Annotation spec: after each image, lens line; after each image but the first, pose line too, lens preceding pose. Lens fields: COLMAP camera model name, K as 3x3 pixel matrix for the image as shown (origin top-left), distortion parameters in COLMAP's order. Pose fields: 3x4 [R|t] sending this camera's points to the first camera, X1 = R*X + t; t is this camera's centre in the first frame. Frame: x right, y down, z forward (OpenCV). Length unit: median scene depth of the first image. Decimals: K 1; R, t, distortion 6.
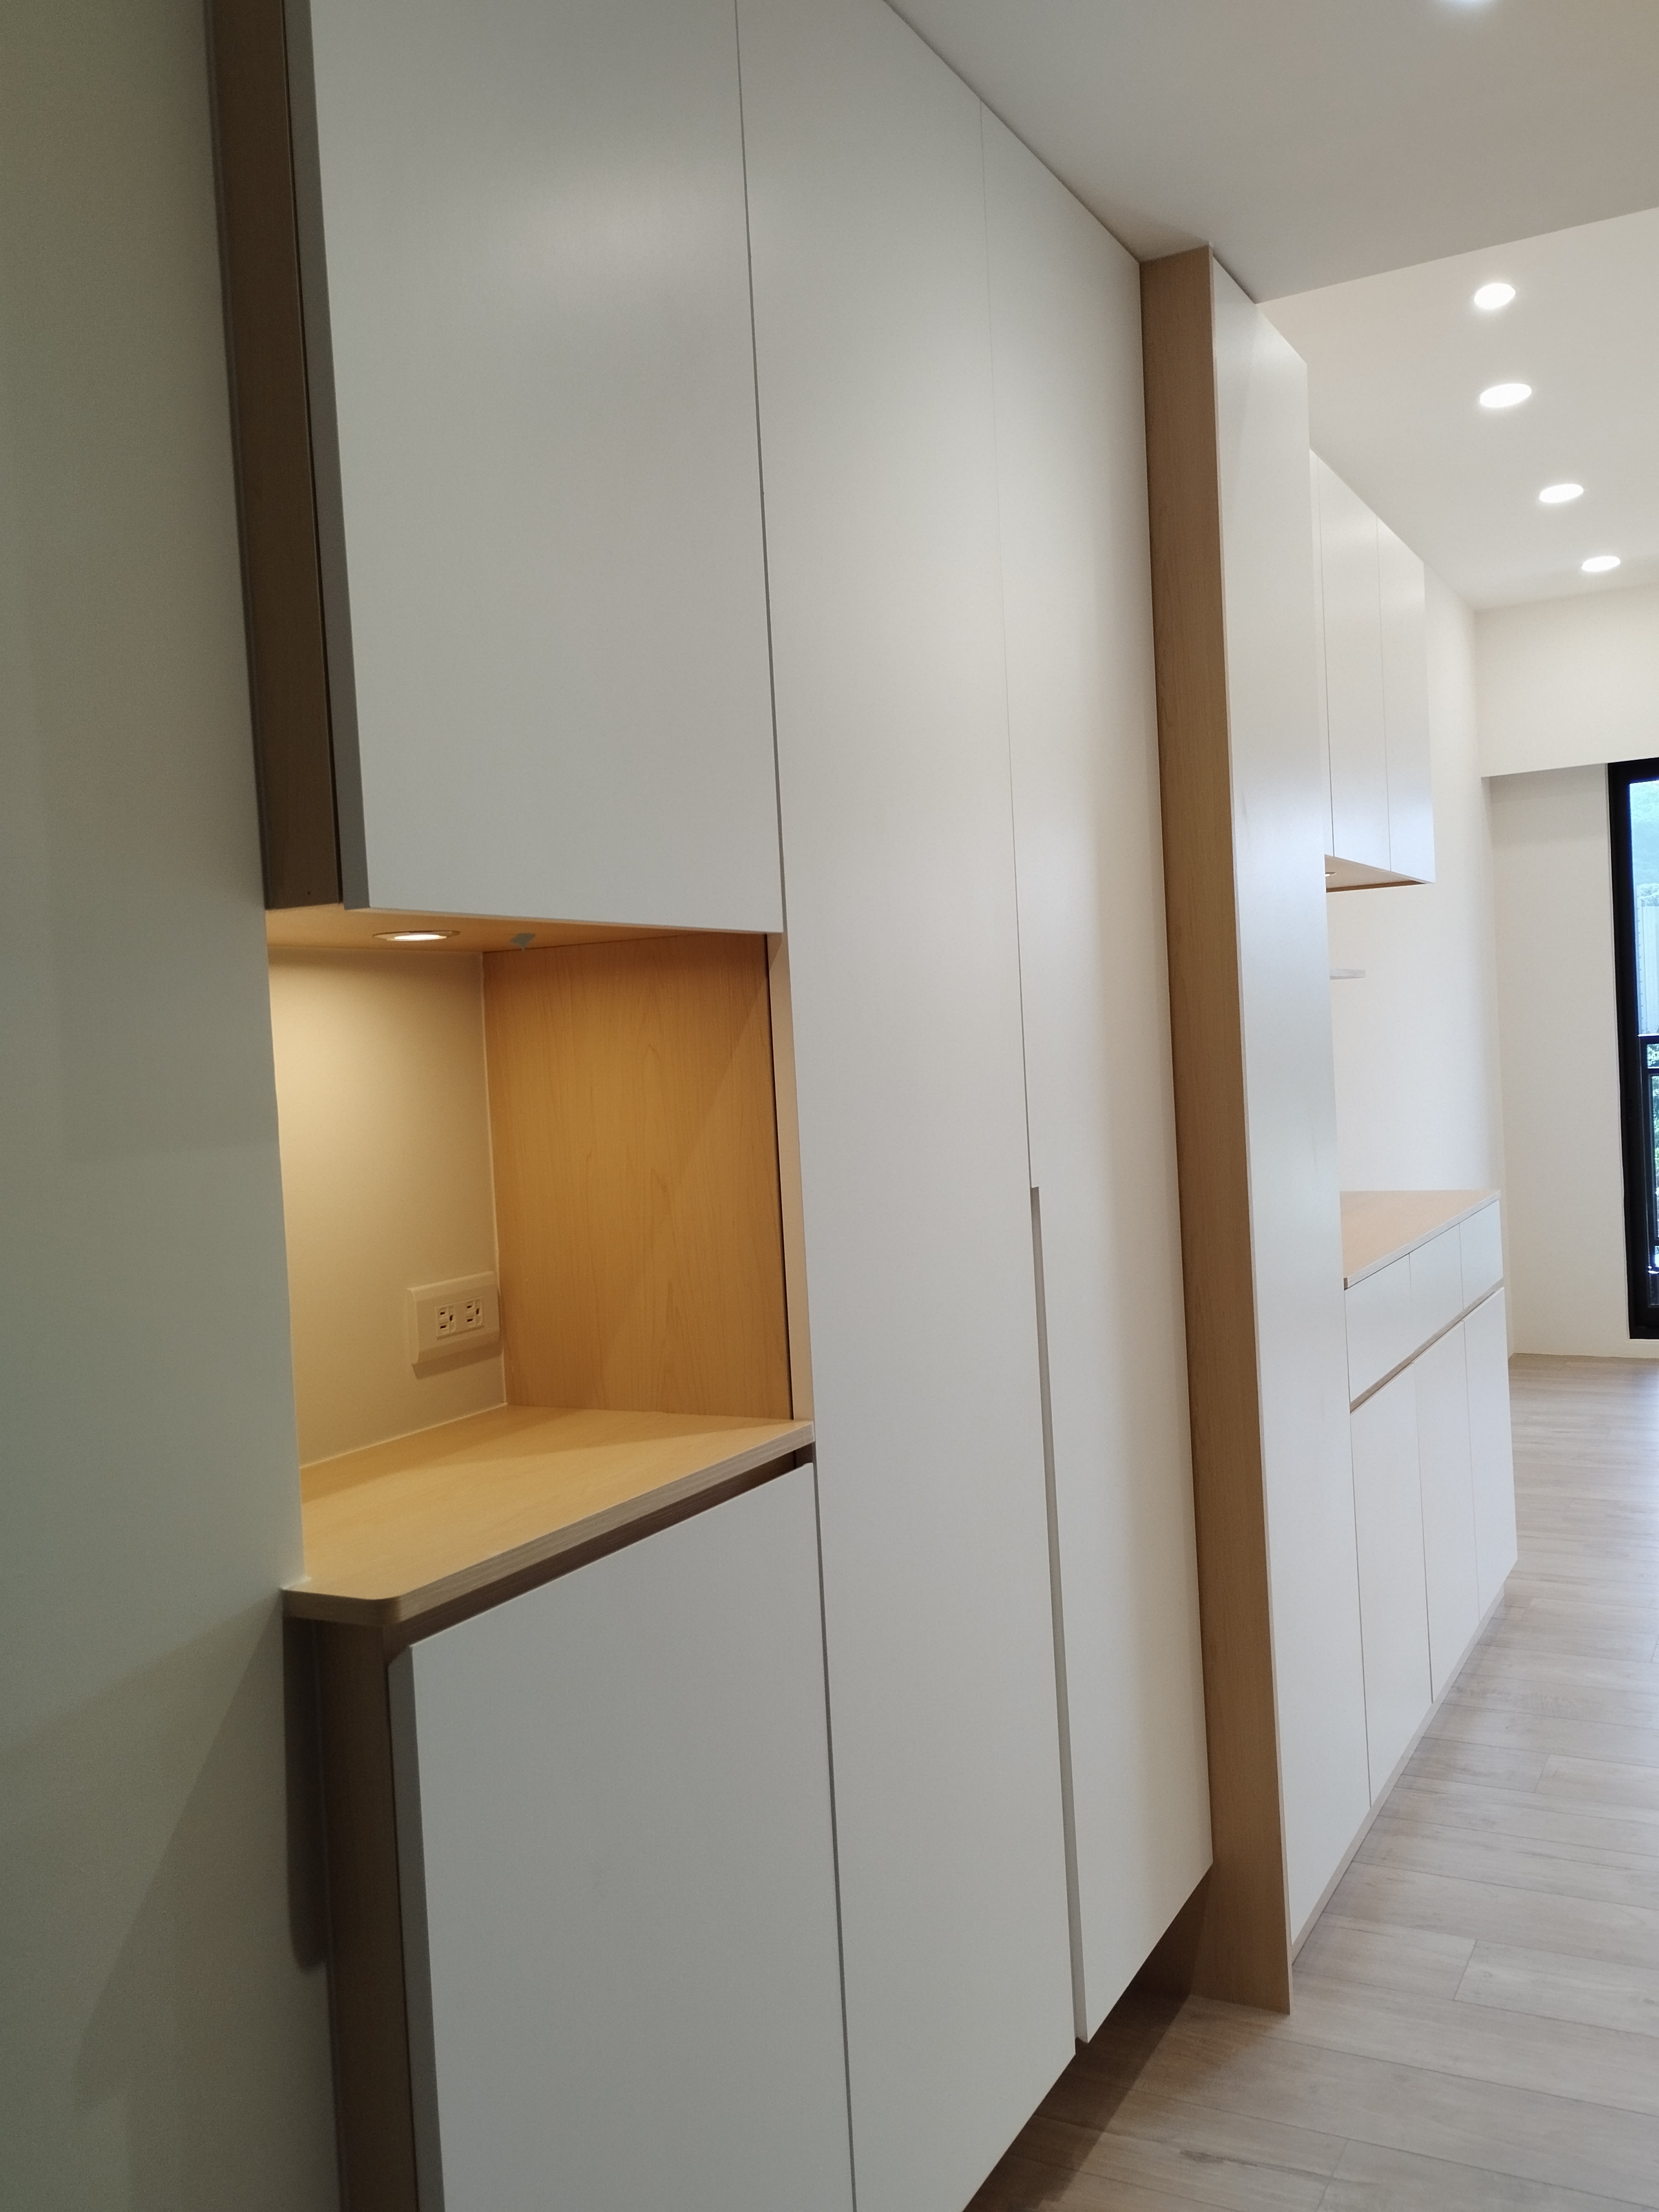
lens RADIAL K [[1903.3, 0, 834.2], [0, 1903.3, 1108.7], [0, 0, 1]] dist [0.038178, -0.053771]
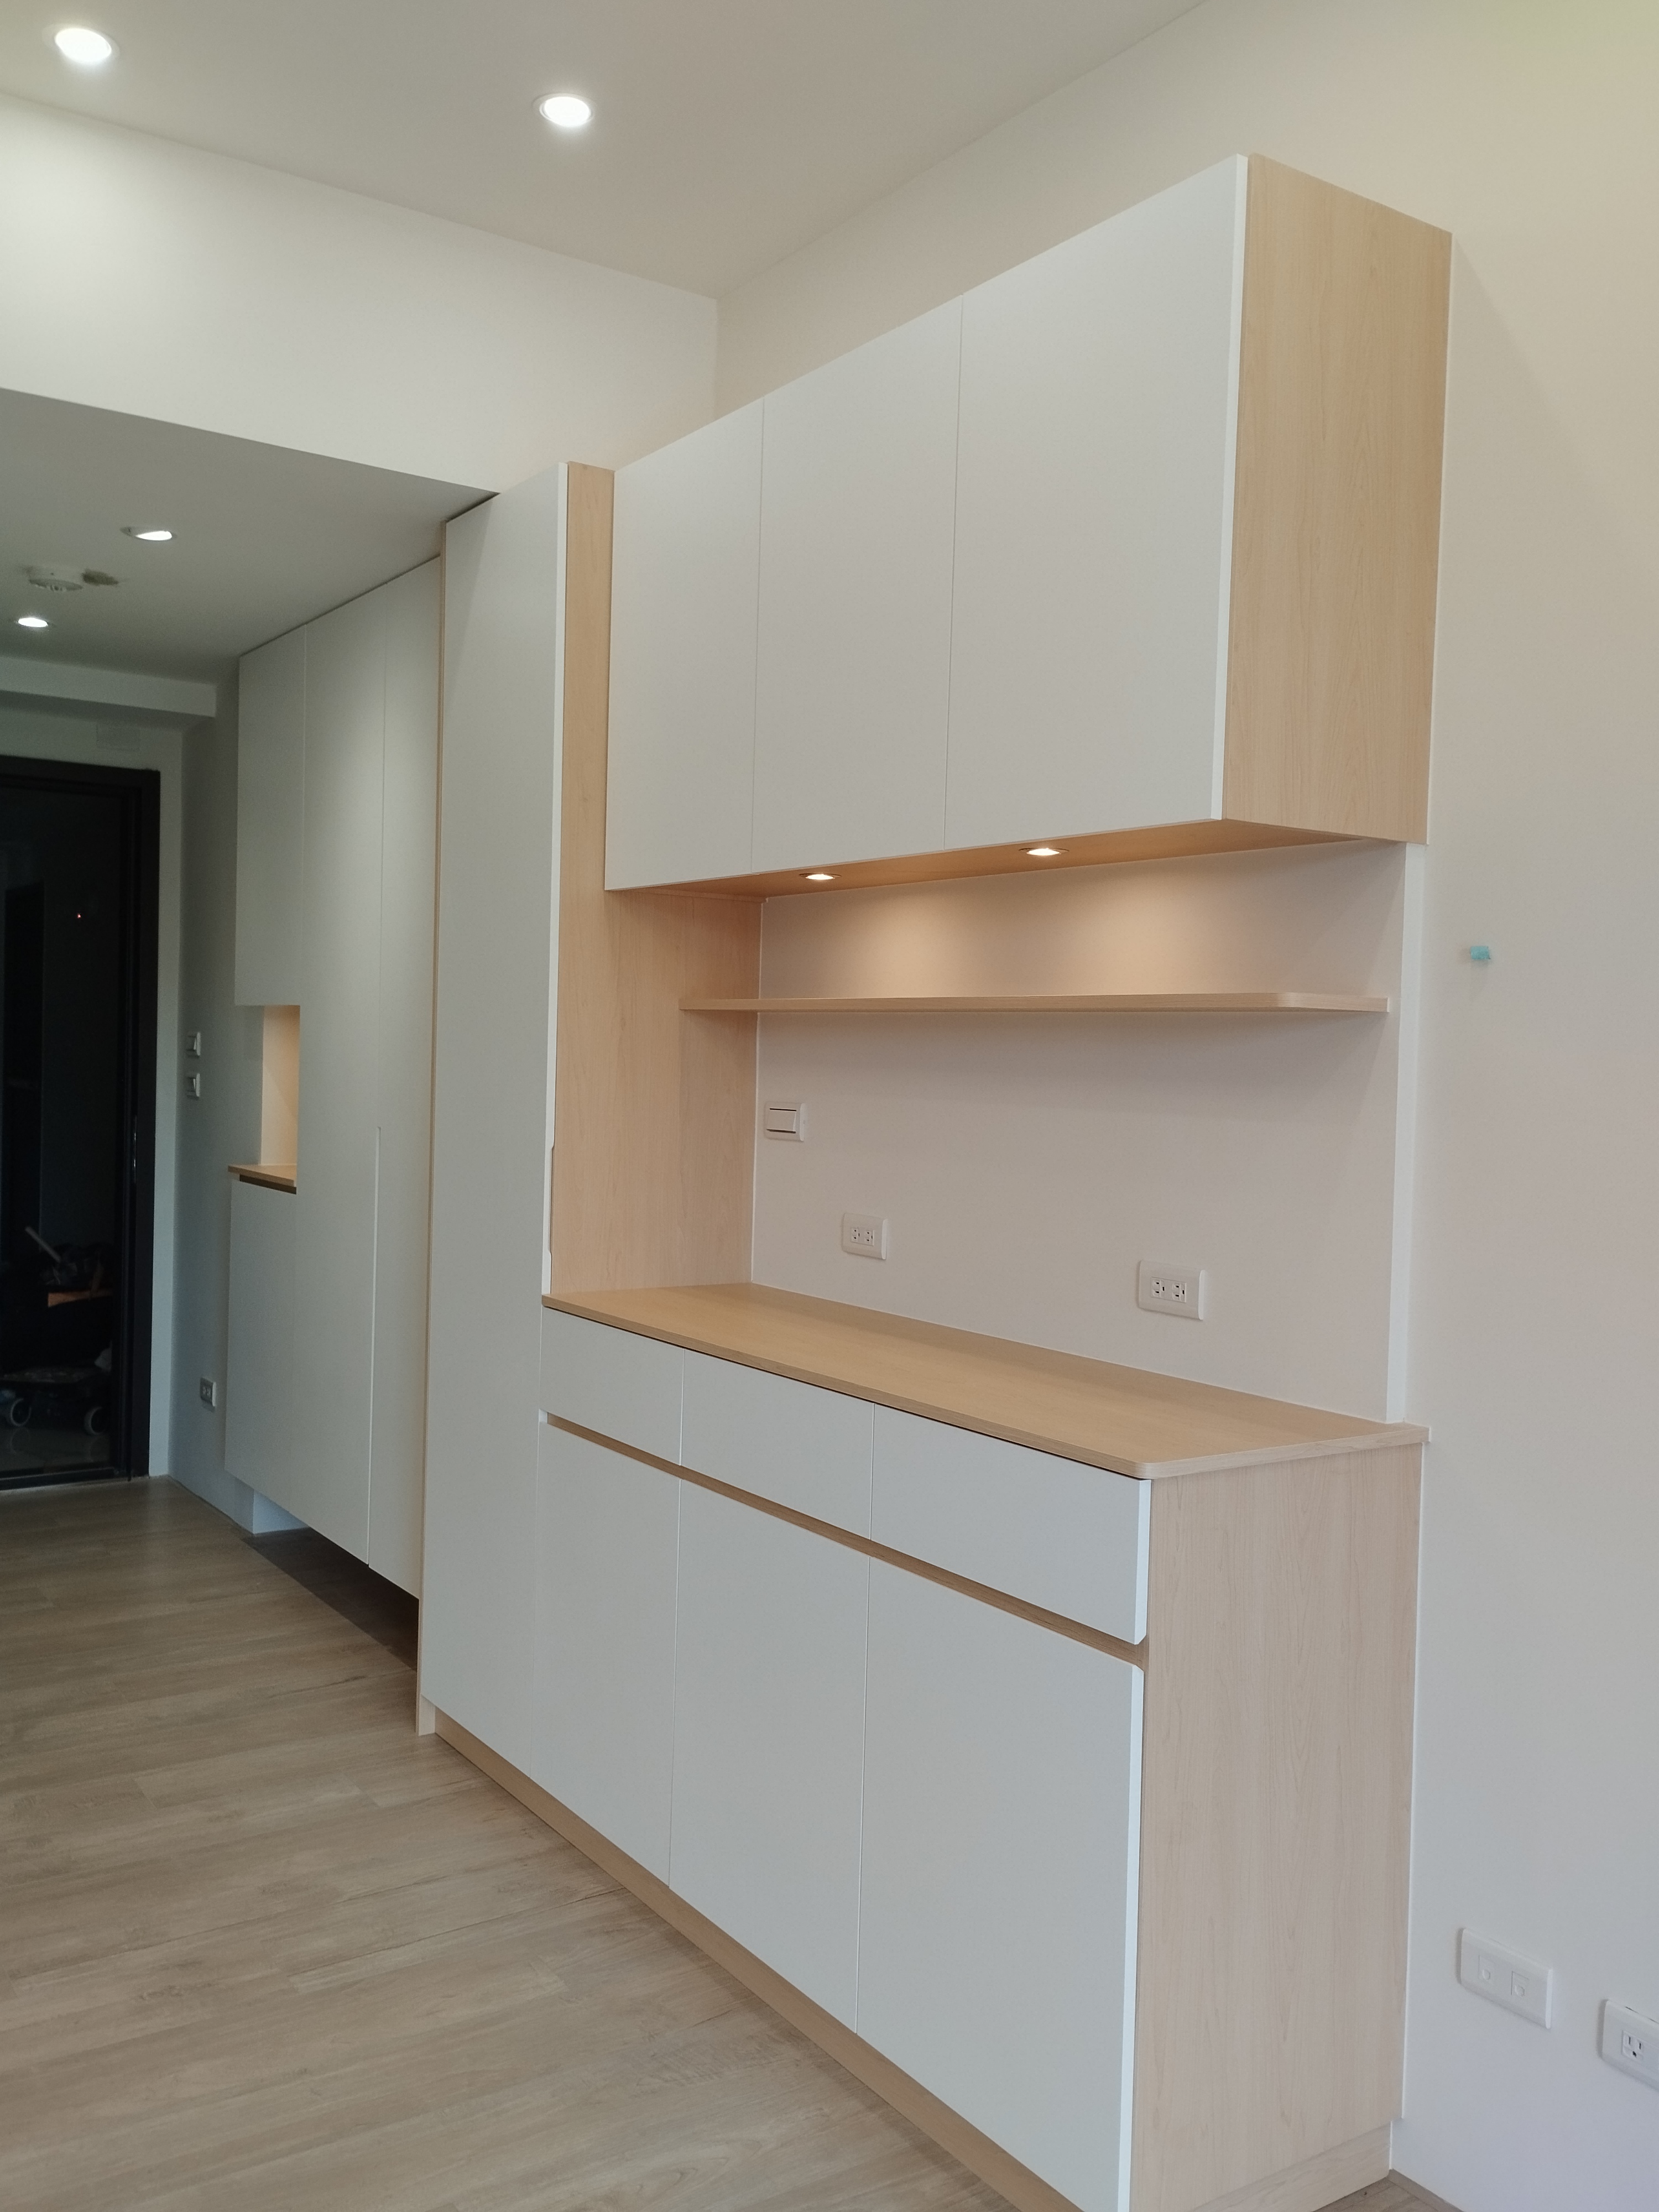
lens RADIAL K [[1903.3, 0, 841.1], [0, 1903.3, 1109.7], [0, 0, 1]] dist [0.038178, -0.053771]
pose [[-0.473473, 0.061129, -0.878684, 1.292628], [-0.032878, 0.995667, 0.086983, -0.131286], [0.880194, 0.070073, -0.469412, 1.874873]]
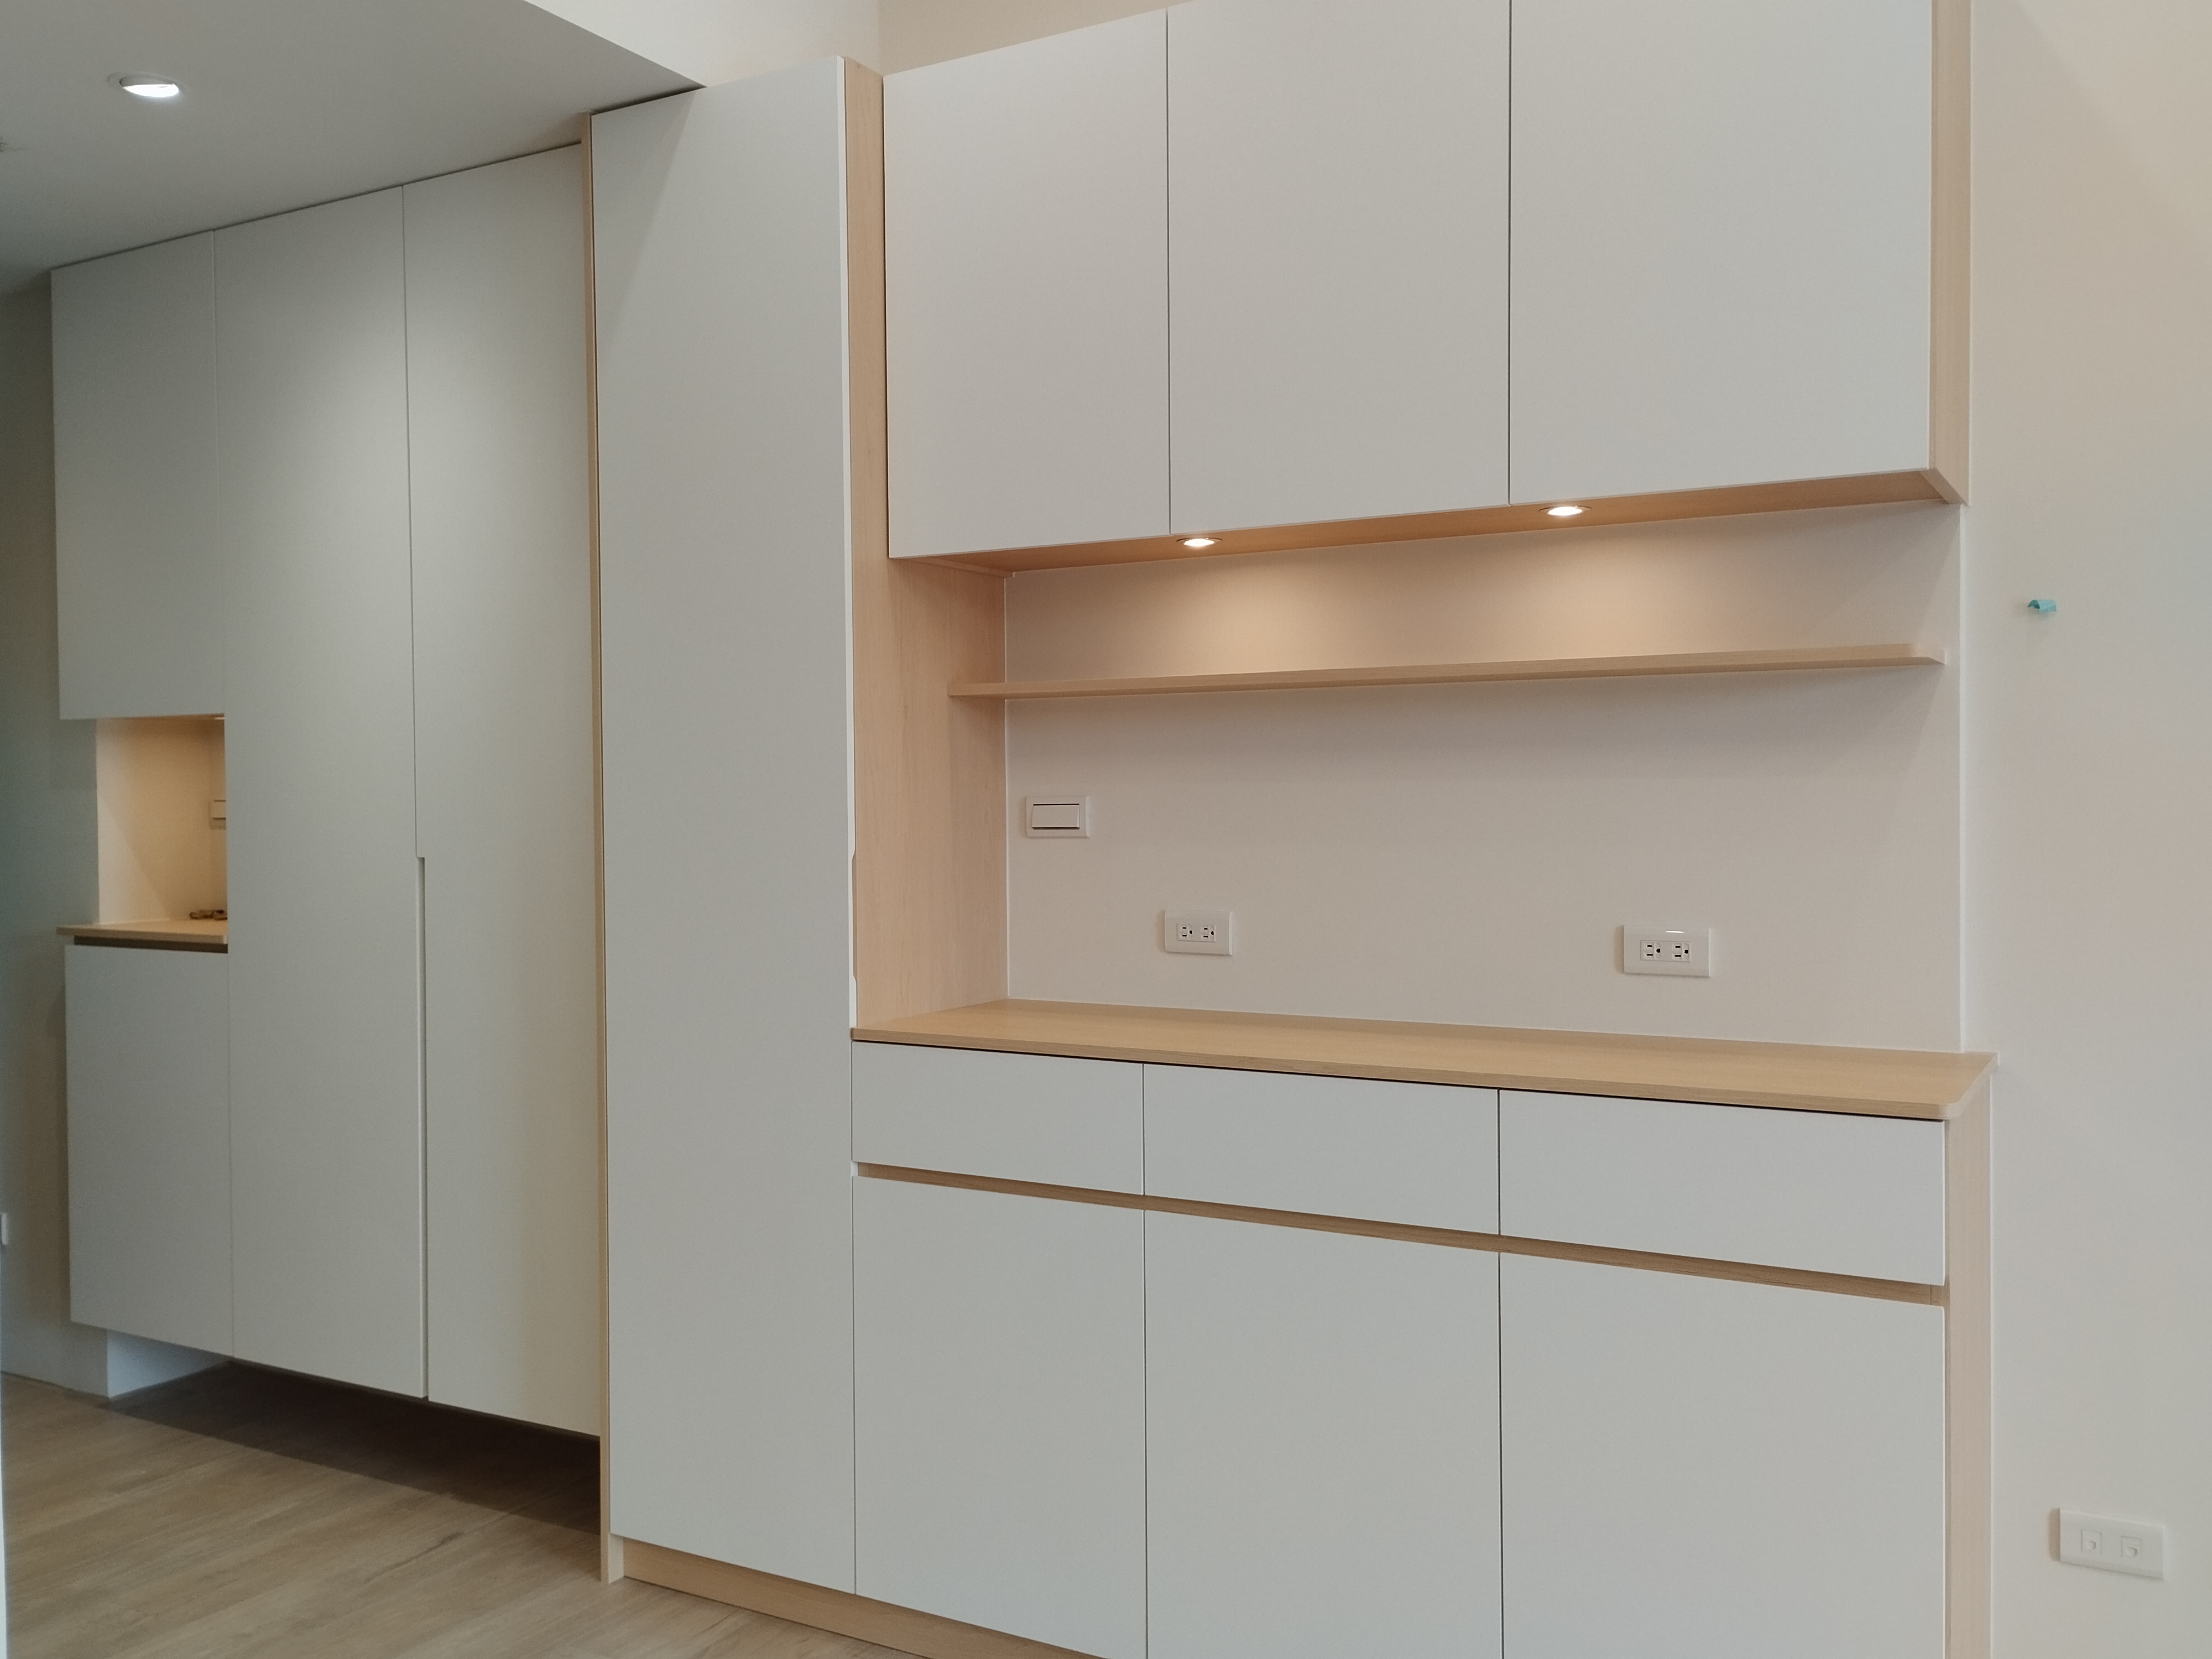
lens RADIAL K [[1903.3, 0, 1116.8], [0, 1903.3, 830.8], [0, 0, 1]] dist [0.038178, -0.053771]
pose [[-0.036331, 0.068064, -0.997019, 1.348294], [-0.021120, 0.997403, 0.068860, -0.082909], [0.999117, 0.023559, -0.034800, 1.312905]]
